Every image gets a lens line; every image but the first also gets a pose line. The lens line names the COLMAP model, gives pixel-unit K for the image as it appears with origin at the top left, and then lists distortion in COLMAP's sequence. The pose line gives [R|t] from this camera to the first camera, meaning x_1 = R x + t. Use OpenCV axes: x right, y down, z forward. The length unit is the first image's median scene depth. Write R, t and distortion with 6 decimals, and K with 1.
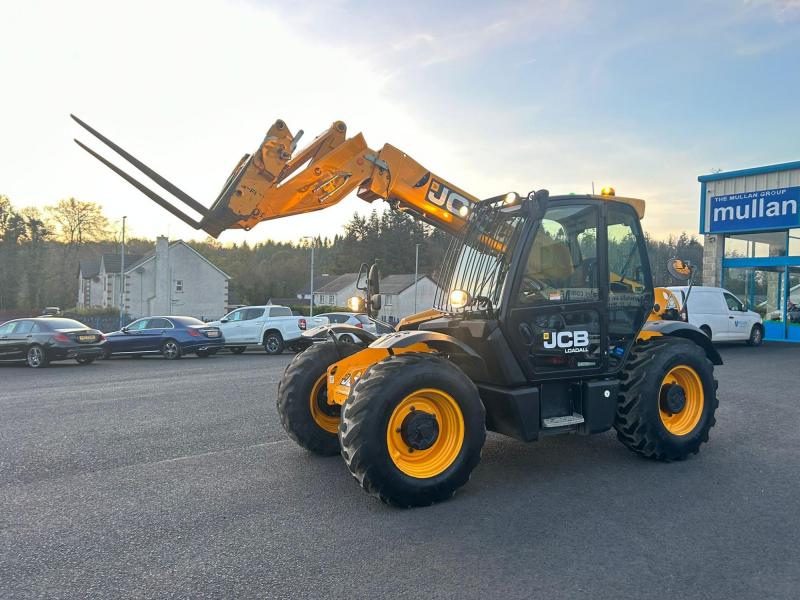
lens RADIAL K [[604.0, 0, 401.9], [0, 604.0, 304.0], [0, 0, 1]] dist [0.060348, -0.067653]
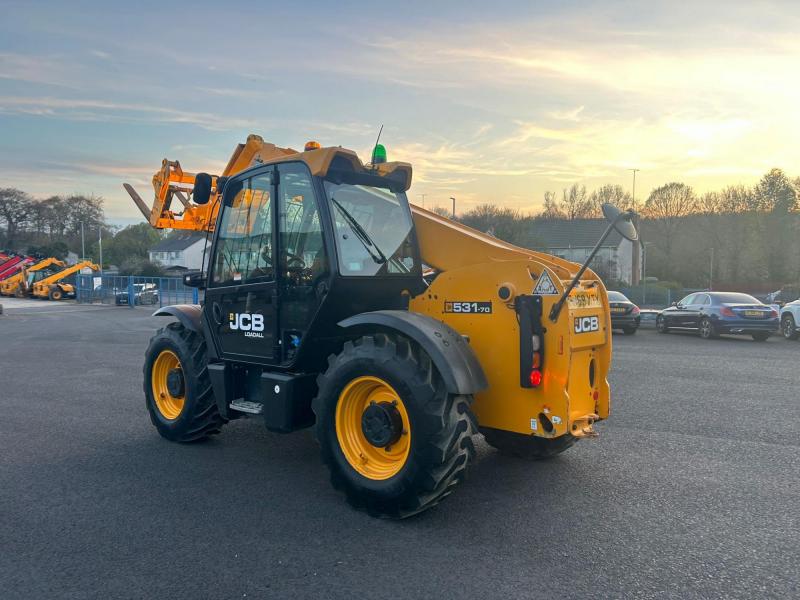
lens RADIAL K [[604.0, 0, 395.1], [0, 604.0, 294.2], [0, 0, 1]] dist [0.060348, -0.067653]
pose [[0.343238, 0.027695, -0.938840, 1.163410], [-0.000832, 0.999574, 0.029182, -0.012054], [0.939248, -0.009235, 0.343115, 0.838456]]
